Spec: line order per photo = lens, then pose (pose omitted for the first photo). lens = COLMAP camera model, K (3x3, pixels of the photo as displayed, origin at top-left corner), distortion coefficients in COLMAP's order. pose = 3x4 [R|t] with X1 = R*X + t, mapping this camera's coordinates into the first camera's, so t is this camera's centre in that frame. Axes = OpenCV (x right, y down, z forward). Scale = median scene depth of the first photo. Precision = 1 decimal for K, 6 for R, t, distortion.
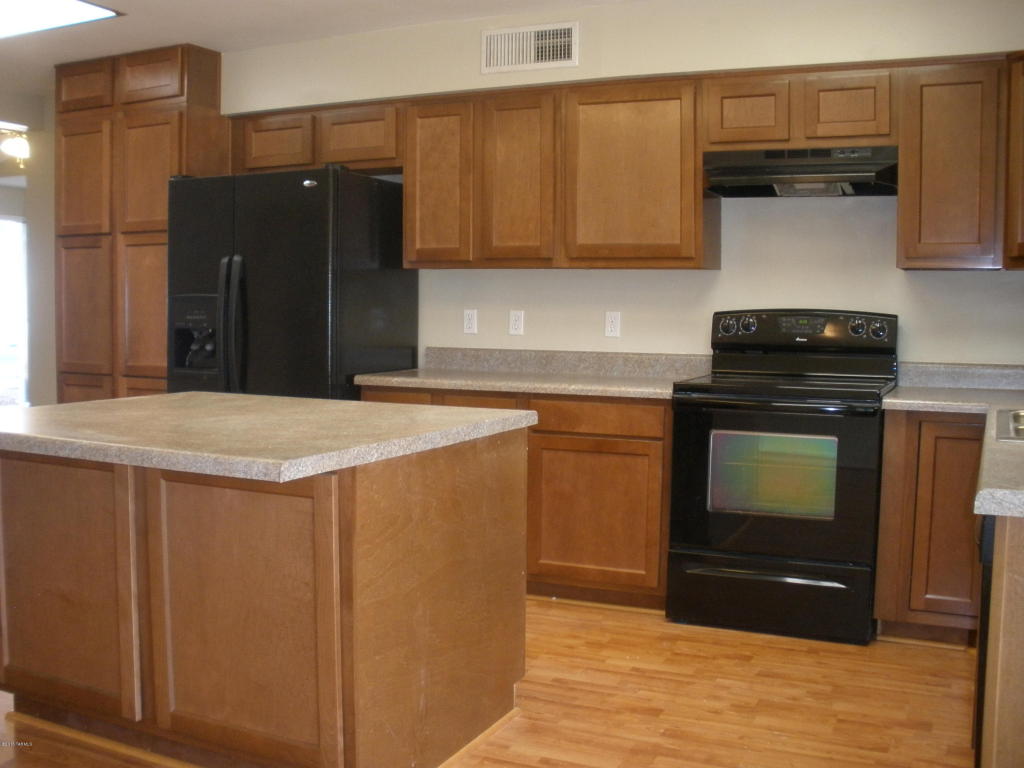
lens RADIAL K [[1127.9, 0, 506.2], [0, 1127.9, 385.9], [0, 0, 1]] dist [-0.161455, 0.000000]
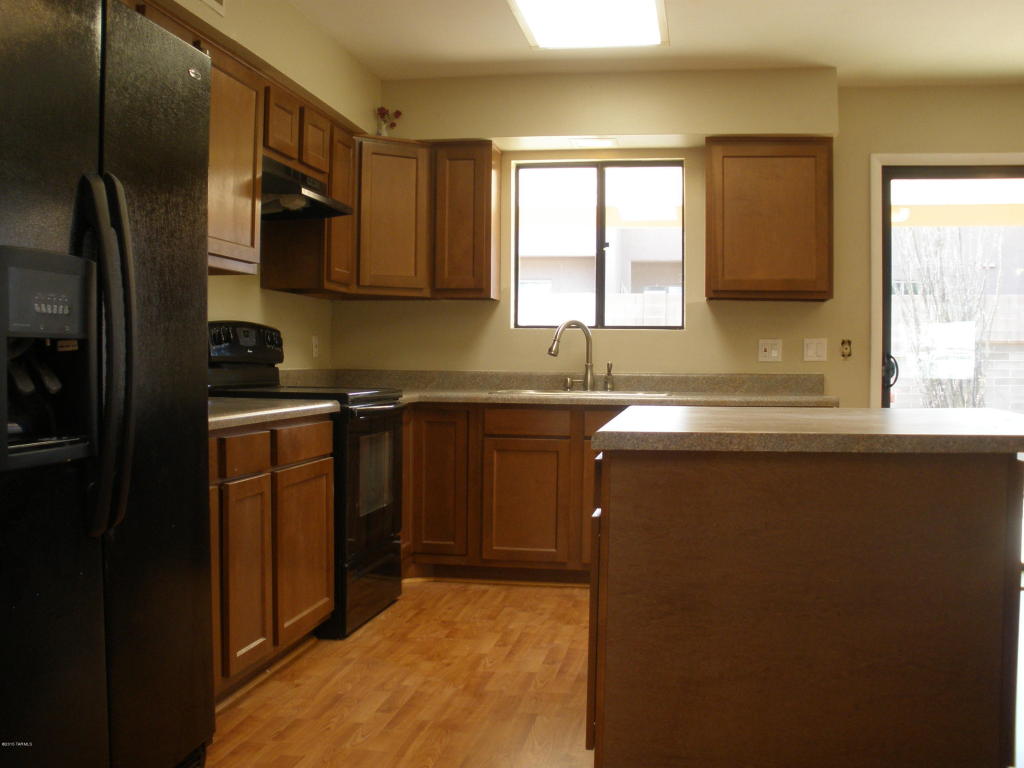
lens RADIAL K [[1127.9, 0, 510.0], [0, 1127.9, 381.4], [0, 0, 1]] dist [-0.161455, 0.000000]
pose [[-0.279142, -0.031078, 0.959747, -0.757624], [0.054884, 0.997326, 0.048258, -0.048735], [-0.958680, 0.066146, -0.276689, 1.026602]]
